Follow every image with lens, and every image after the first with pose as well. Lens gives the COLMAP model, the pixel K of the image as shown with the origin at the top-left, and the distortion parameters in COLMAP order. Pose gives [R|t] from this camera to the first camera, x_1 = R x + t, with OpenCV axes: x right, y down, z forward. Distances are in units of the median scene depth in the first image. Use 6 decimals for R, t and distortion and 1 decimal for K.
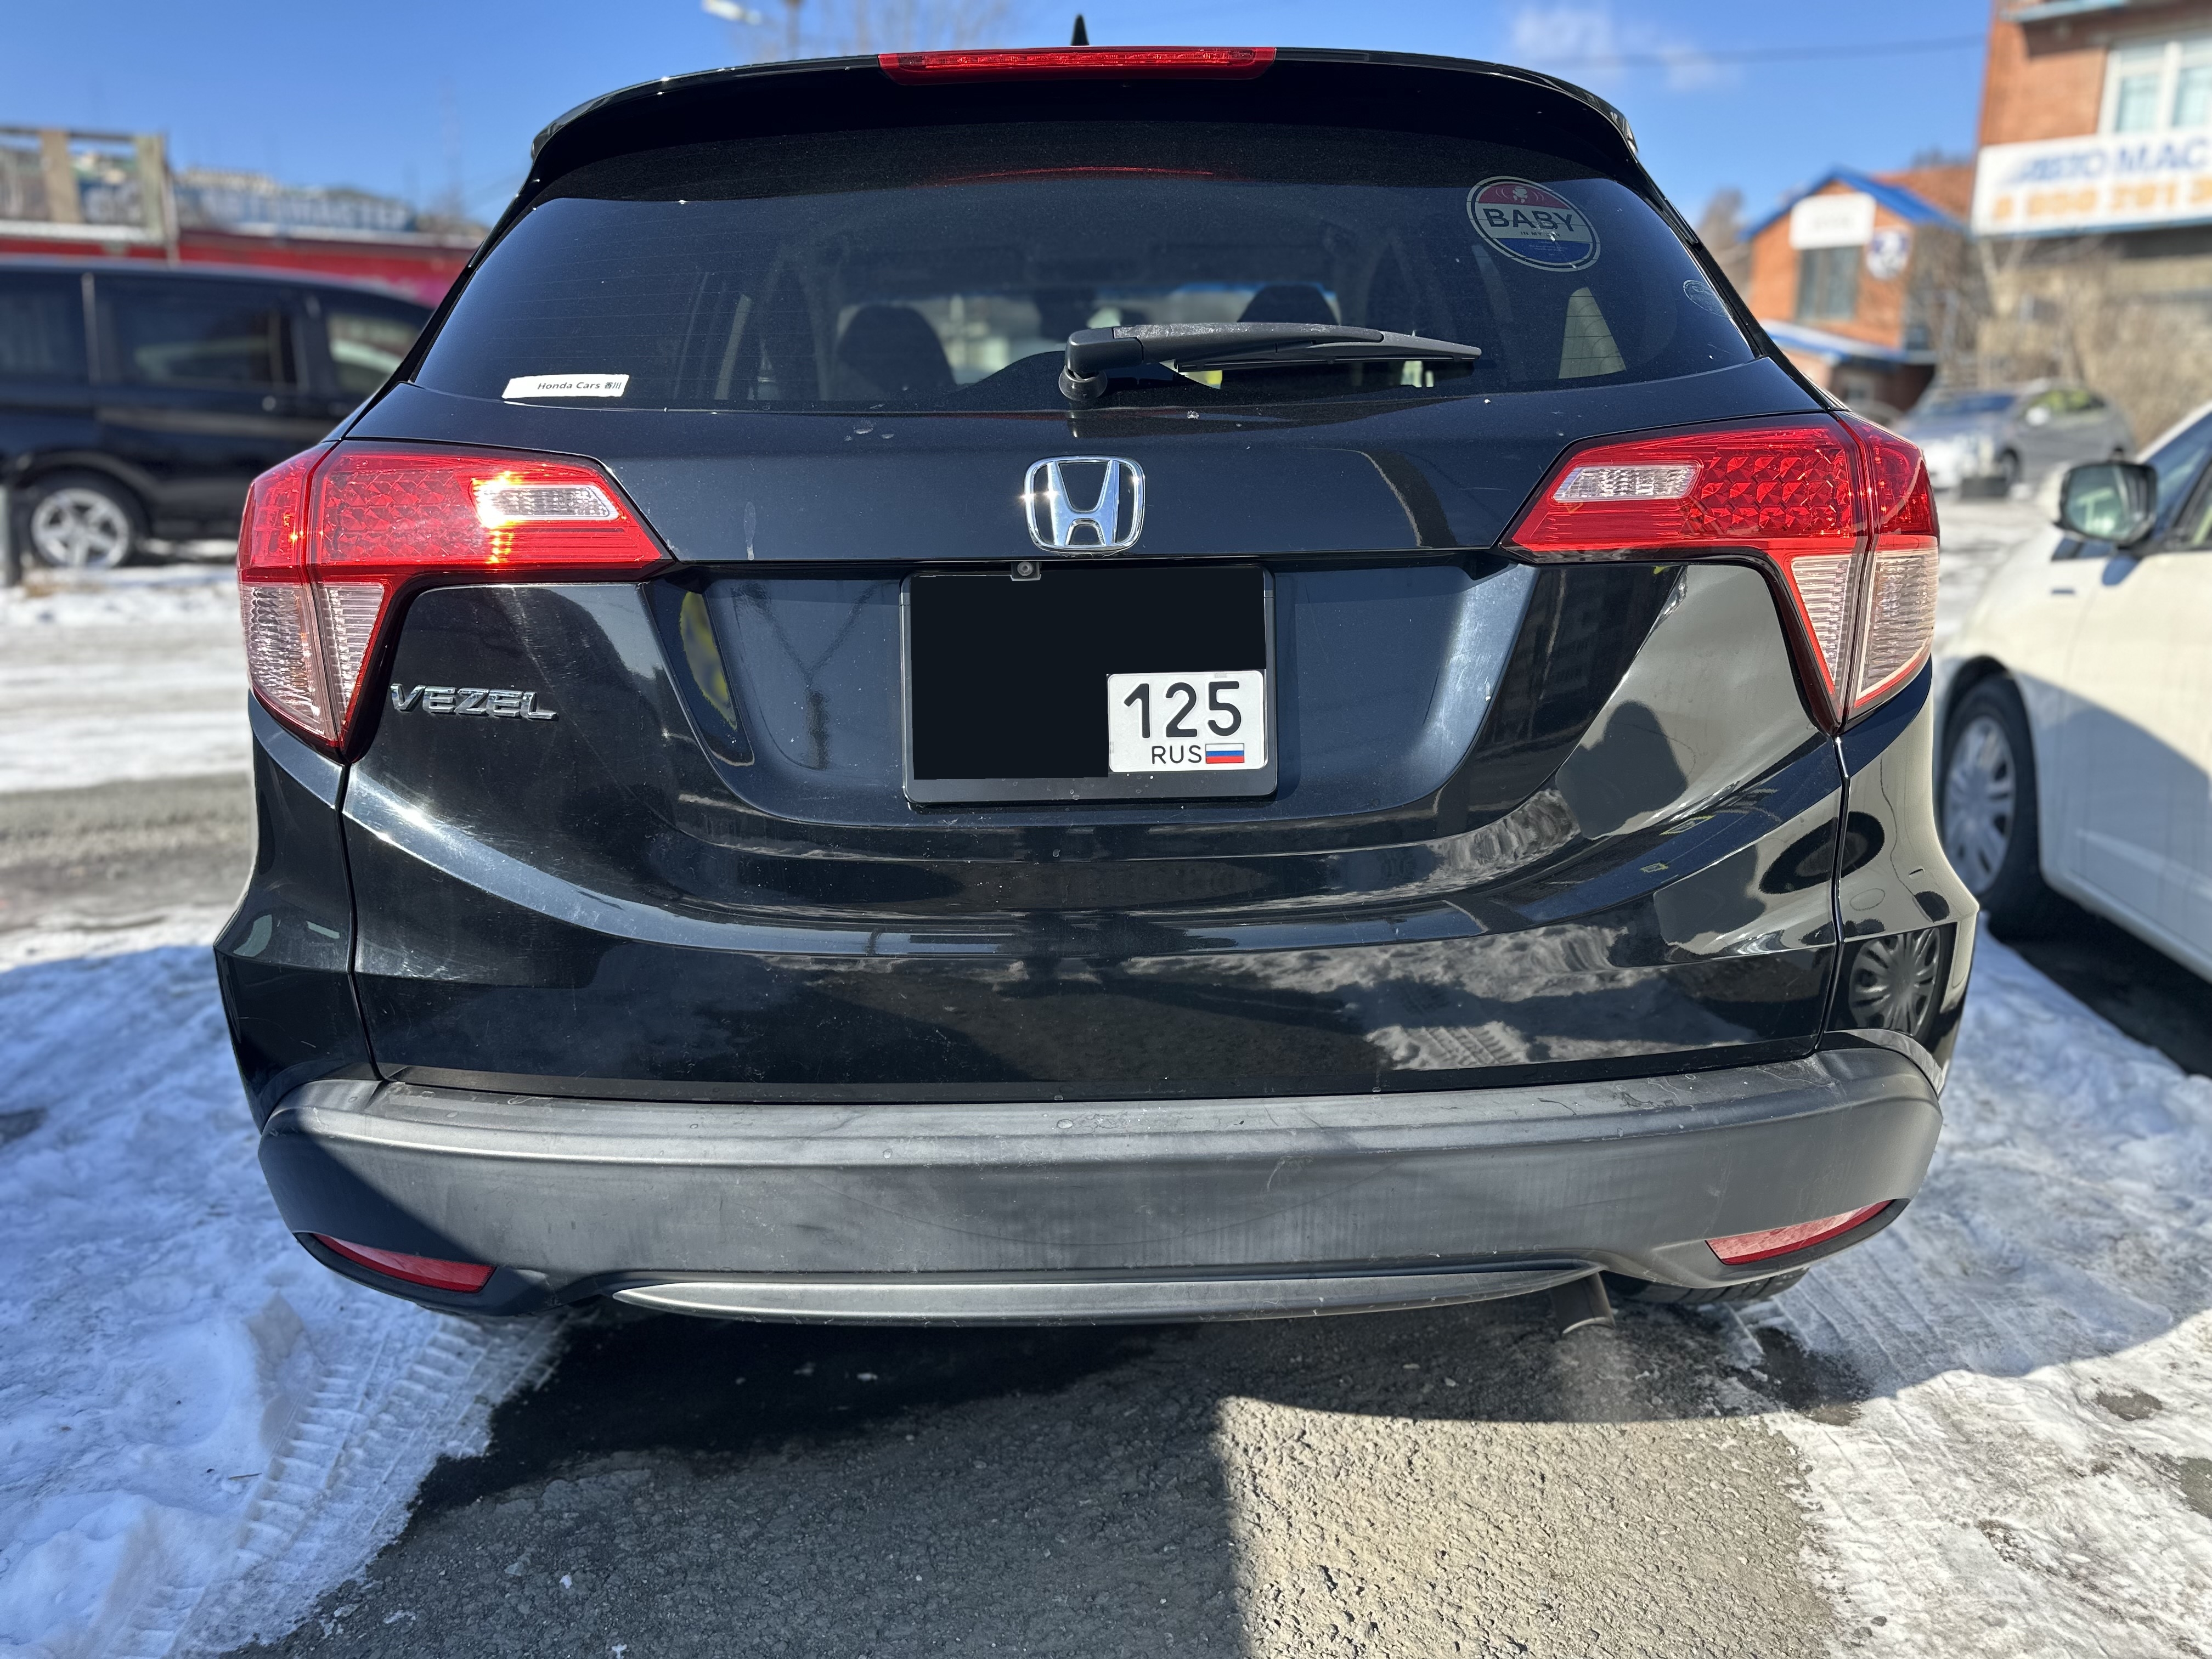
lens RADIAL K [[1603.5, 0, 1101.9], [0, 1603.5, 787.0], [0, 0, 1]] dist [-0.000649, -0.003772]
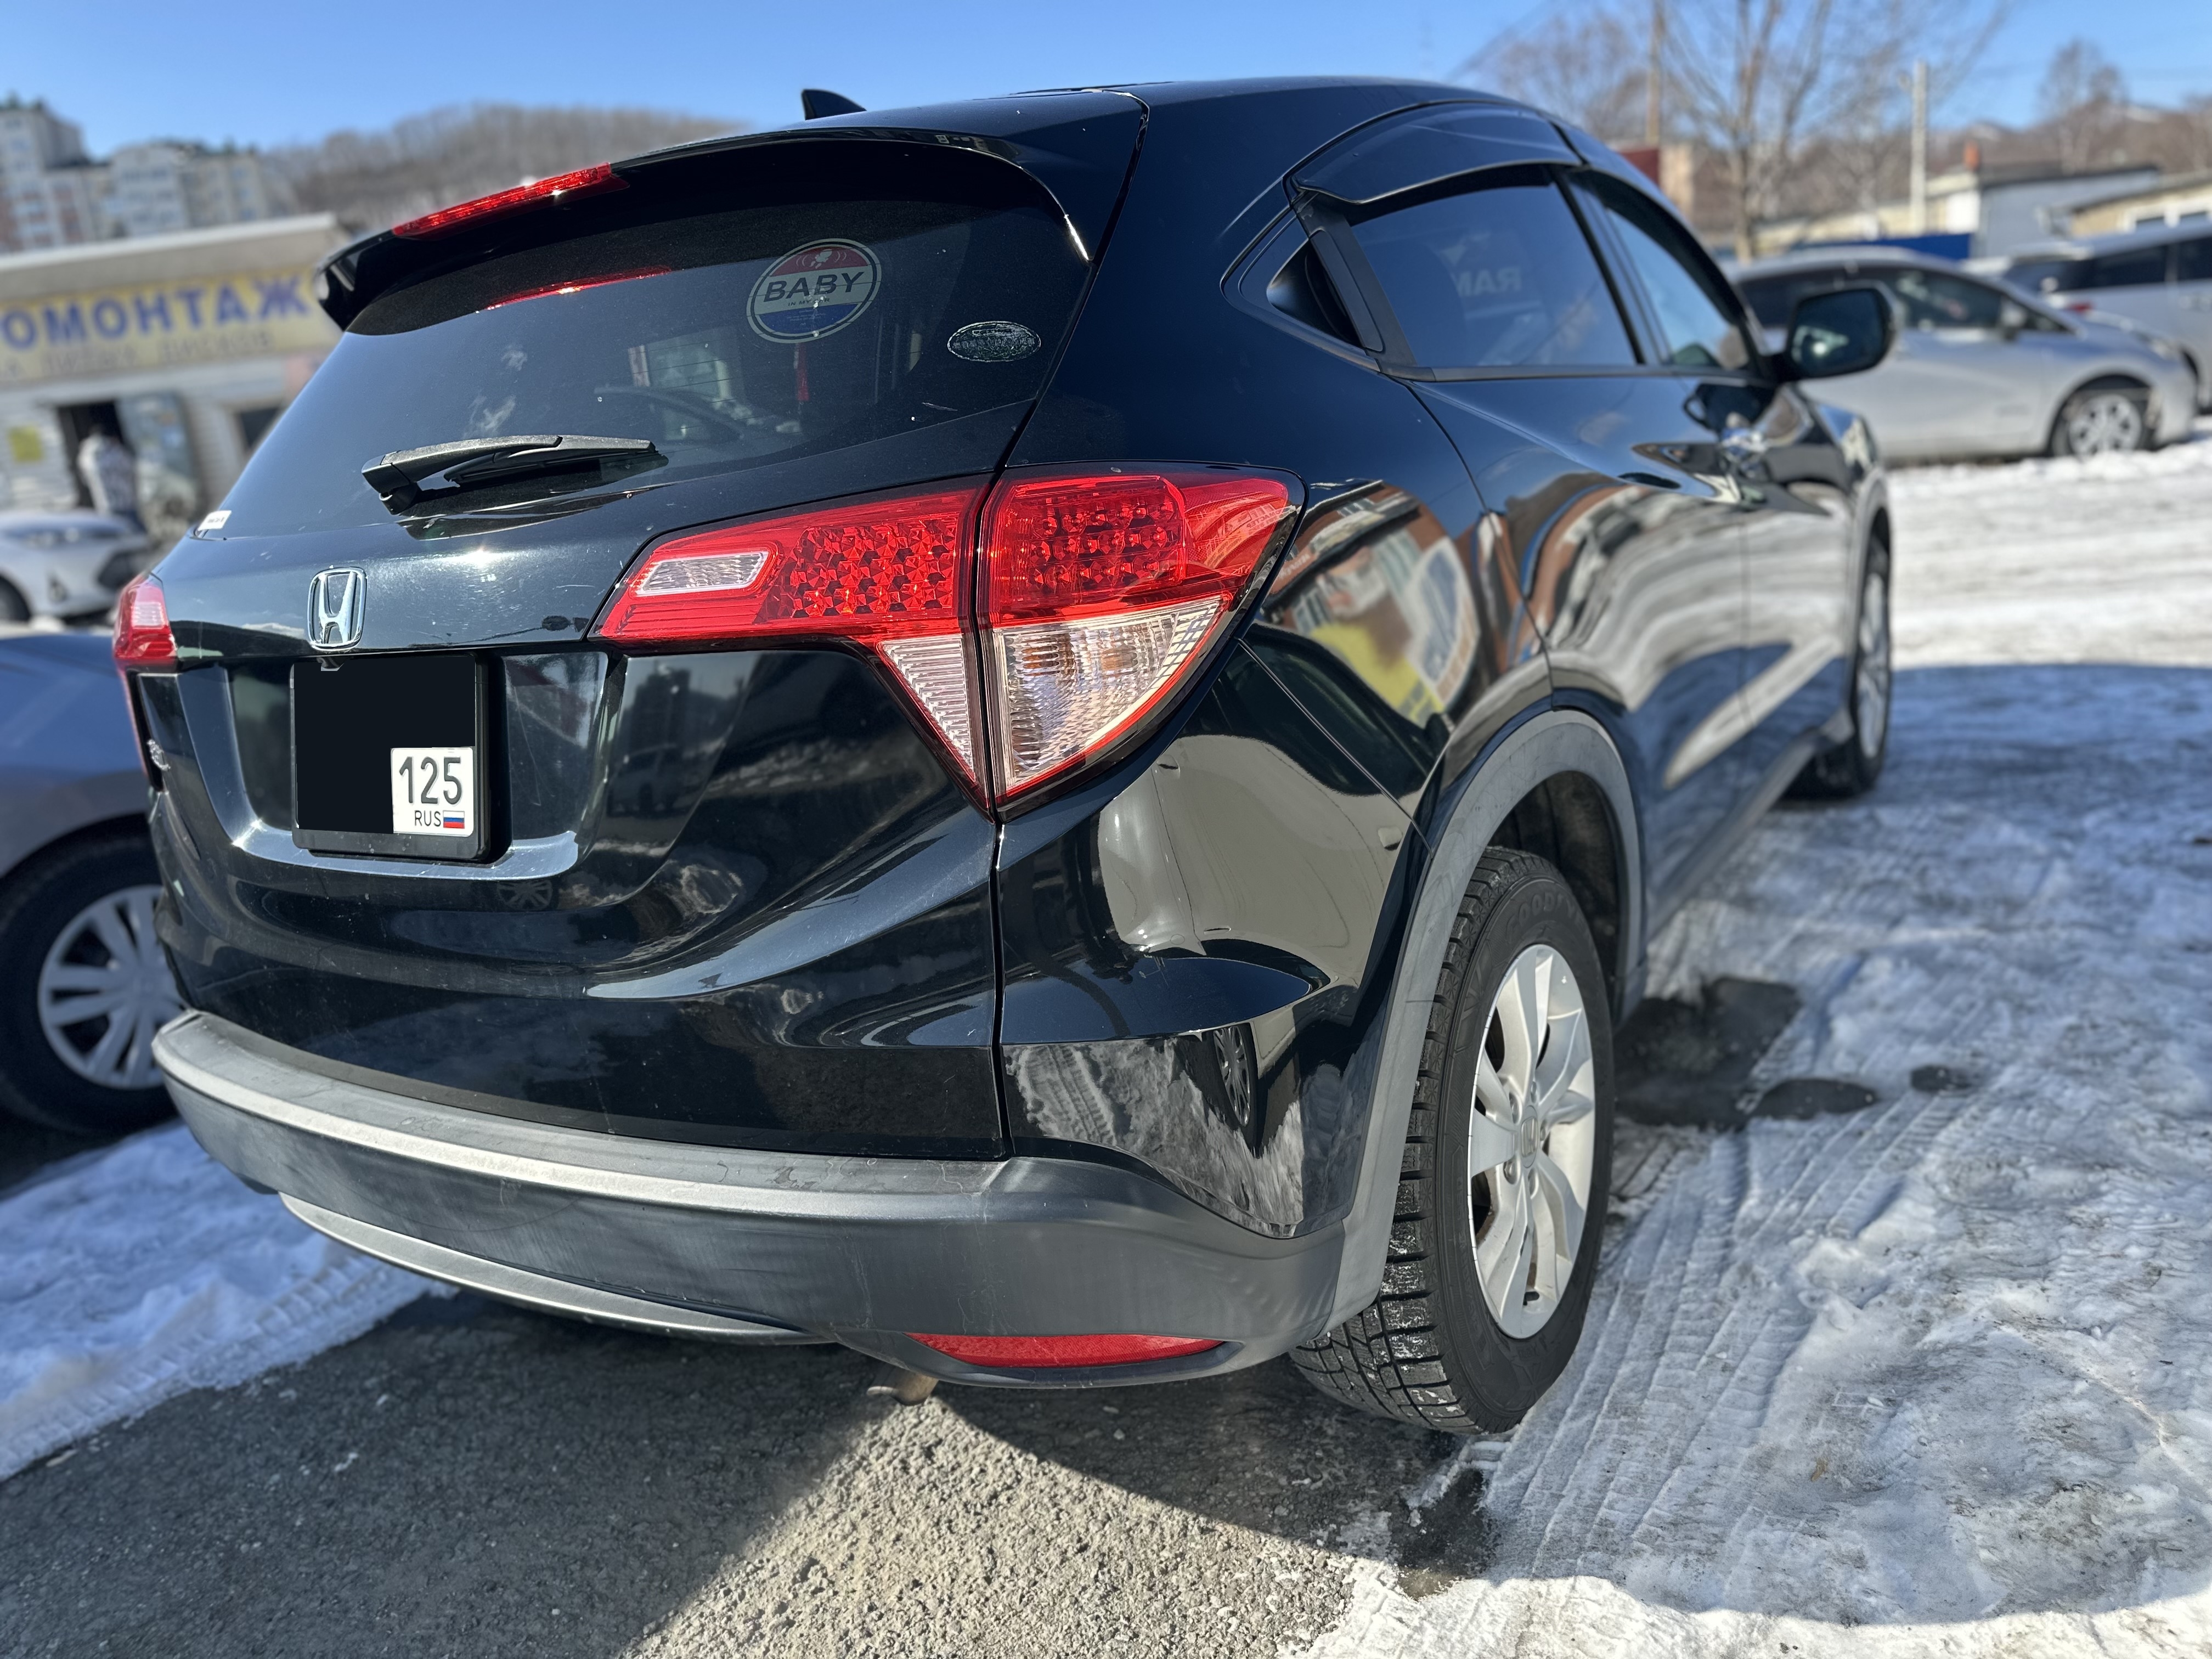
lens RADIAL K [[1538.6, 0, 1106.0], [0, 1538.6, 829.5], [0, 0, 1]] dist [-0.001945, -0.003662]
pose [[0.846581, 0.049971, -0.529909, 0.815115], [-0.016785, 0.997594, 0.067259, -0.074265], [0.531995, -0.048045, 0.845383, 0.253216]]
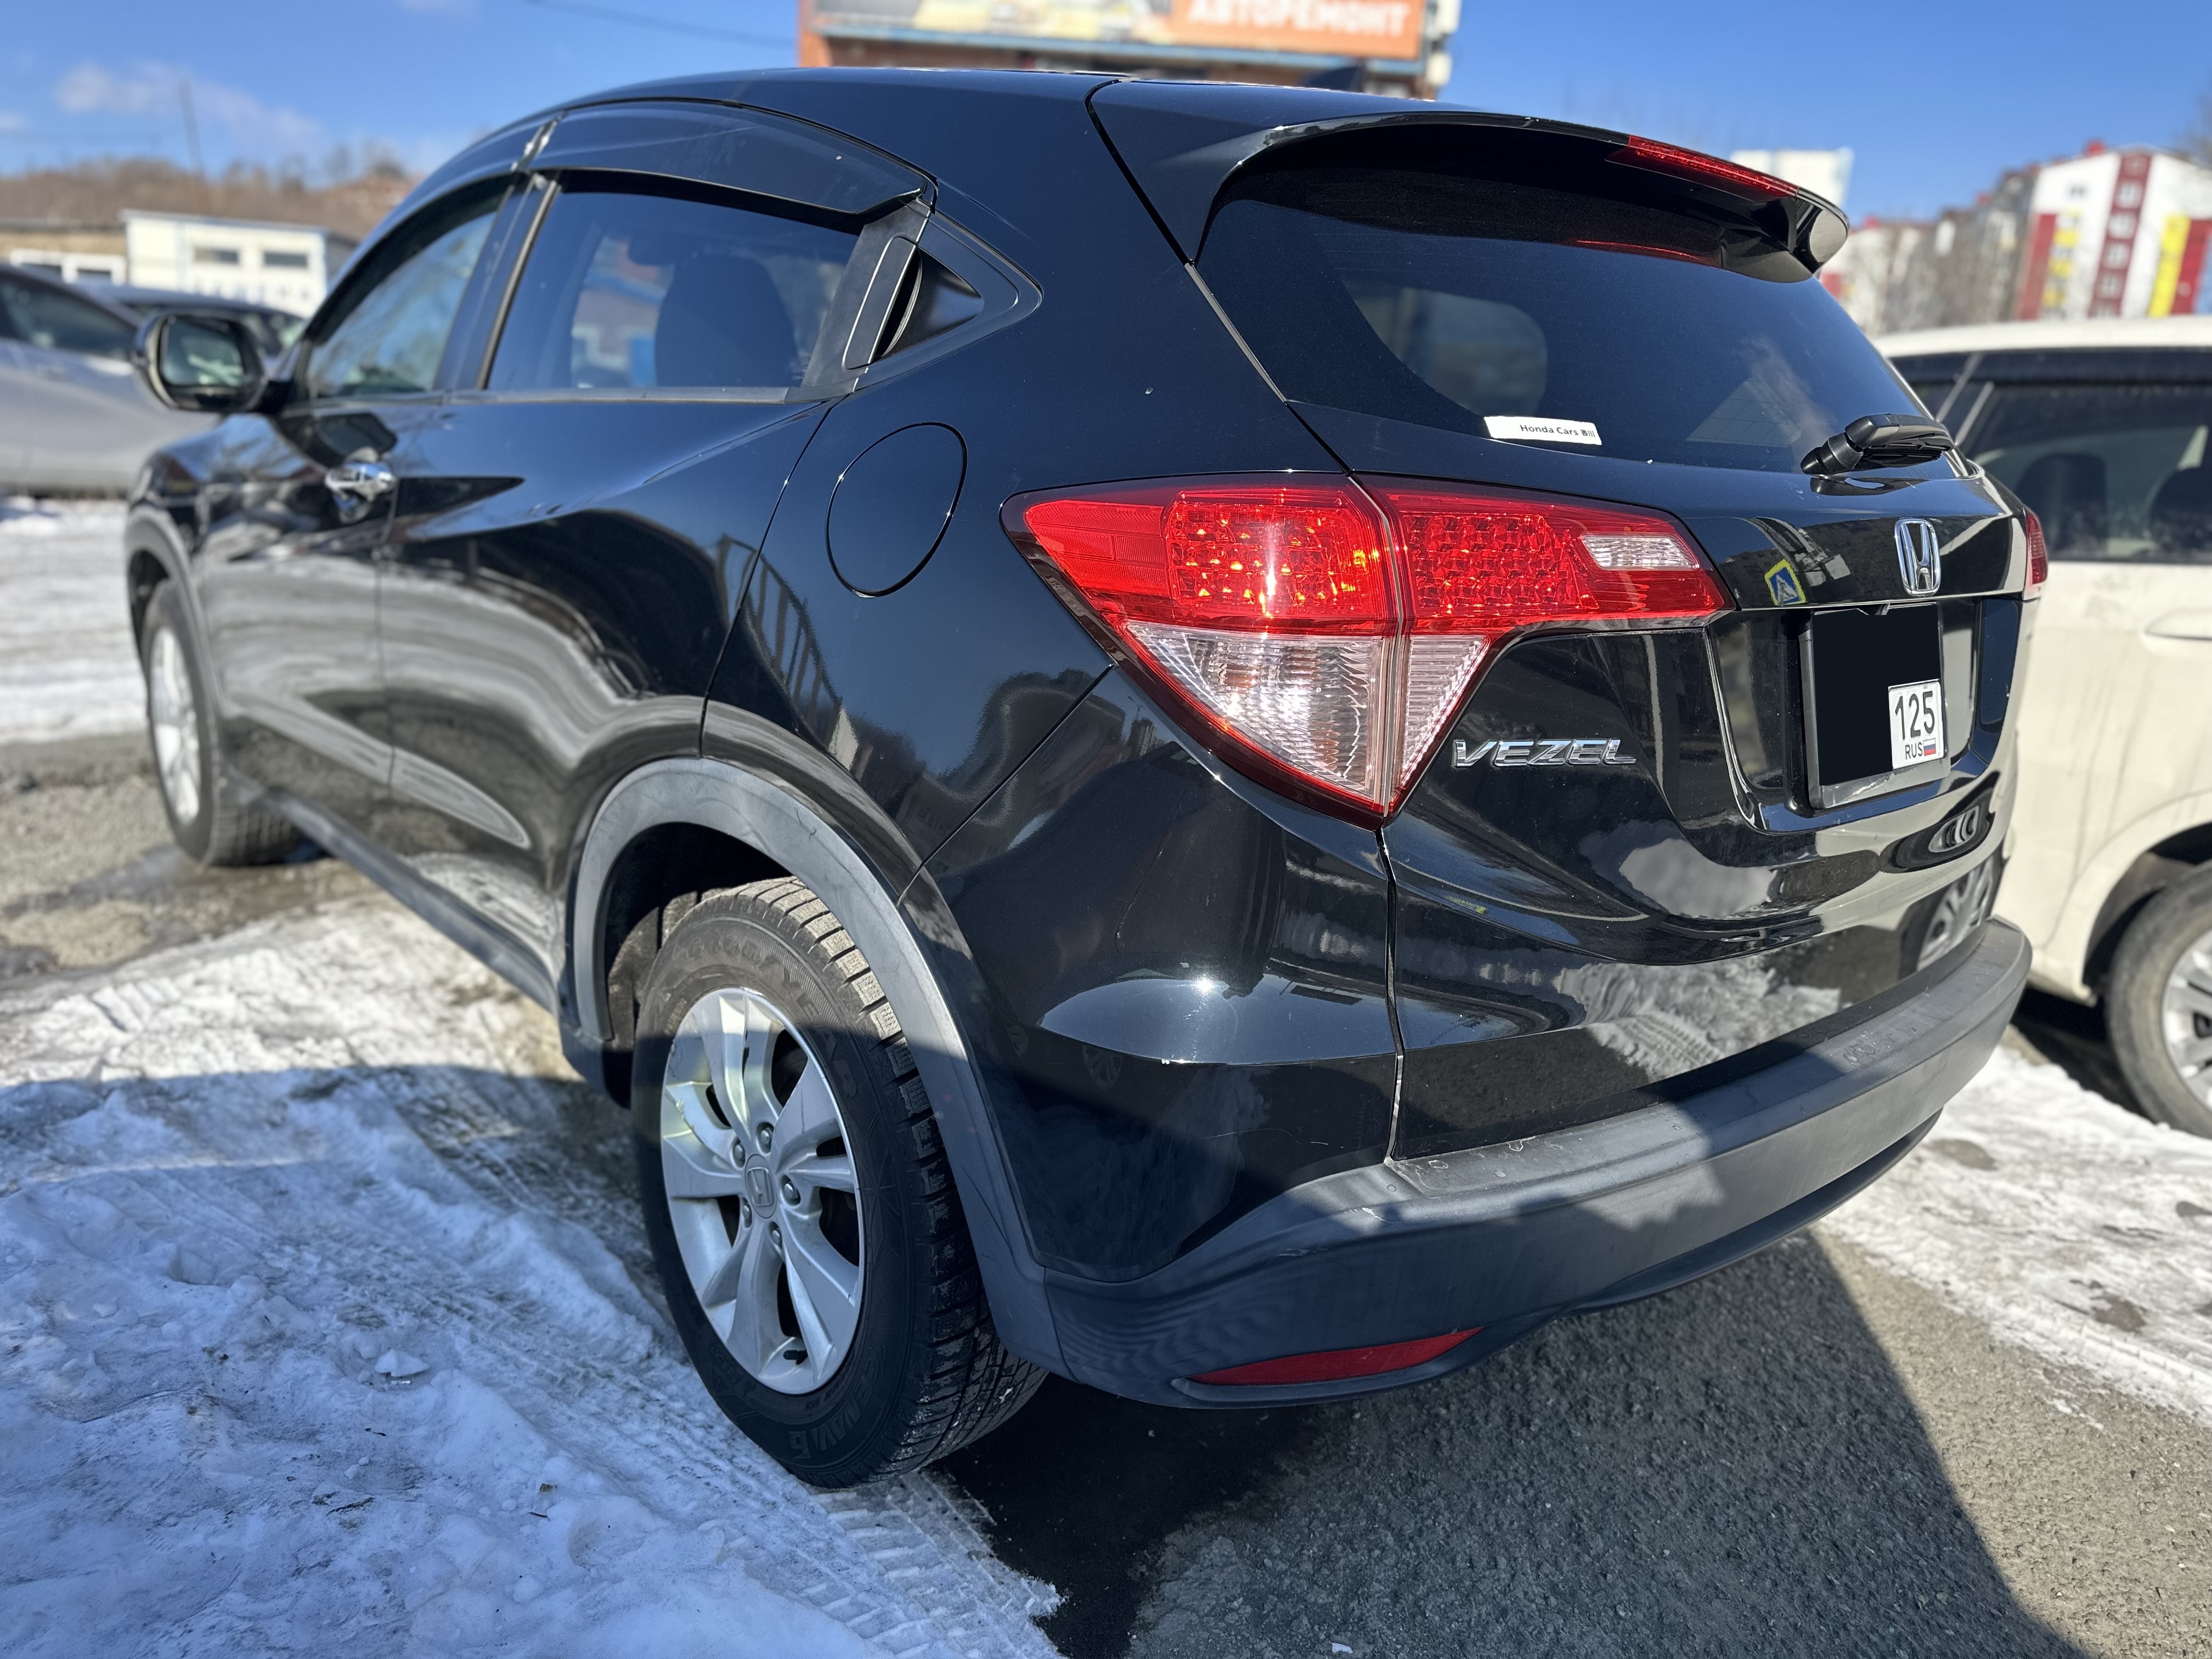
lens RADIAL K [[1603.5, 0, 1101.9], [0, 1603.5, 787.0], [0, 0, 1]] dist [-0.000649, -0.003772]
pose [[0.755914, -0.093776, 0.647919, -1.000082], [0.072221, 0.995592, 0.059837, -0.089645], [-0.650675, 0.001561, 0.759355, 0.348859]]
